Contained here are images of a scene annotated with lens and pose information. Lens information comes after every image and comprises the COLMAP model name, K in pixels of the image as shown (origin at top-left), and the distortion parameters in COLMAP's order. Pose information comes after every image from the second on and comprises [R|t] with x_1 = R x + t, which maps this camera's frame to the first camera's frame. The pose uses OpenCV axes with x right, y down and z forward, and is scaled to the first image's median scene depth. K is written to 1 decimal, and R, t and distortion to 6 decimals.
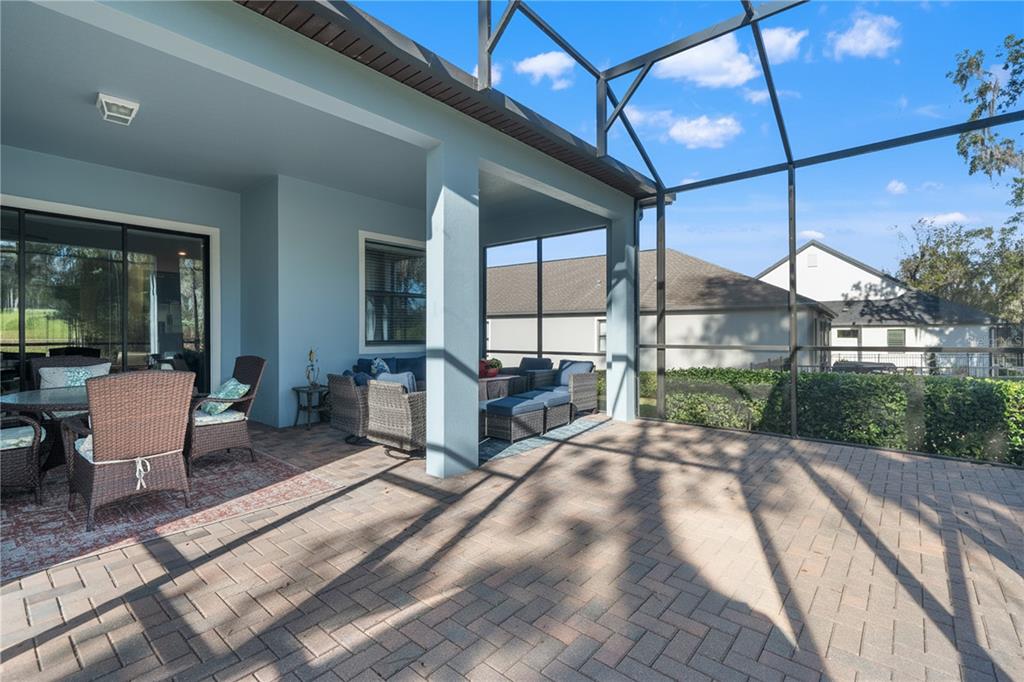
lens RADIAL K [[464.2, 0, 510.2], [0, 464.2, 345.1], [0, 0, 1]] dist [0.001143, -0.000156]
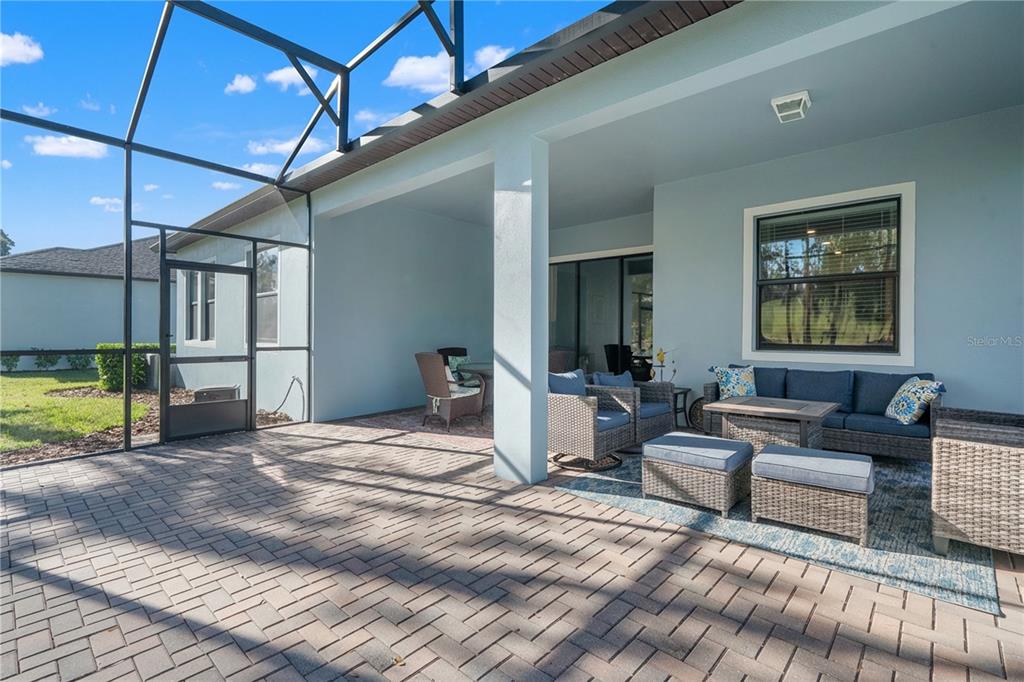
lens RADIAL K [[465.9, 0, 534.8], [0, 465.9, 351.6], [0, 0, 1]] dist [-0.020170, -0.000117]
pose [[-0.006234, 0.045927, -0.998925, 0.904899], [-0.026039, 0.998599, 0.046075, -0.039960], [0.999641, 0.026299, -0.005029, 1.113851]]
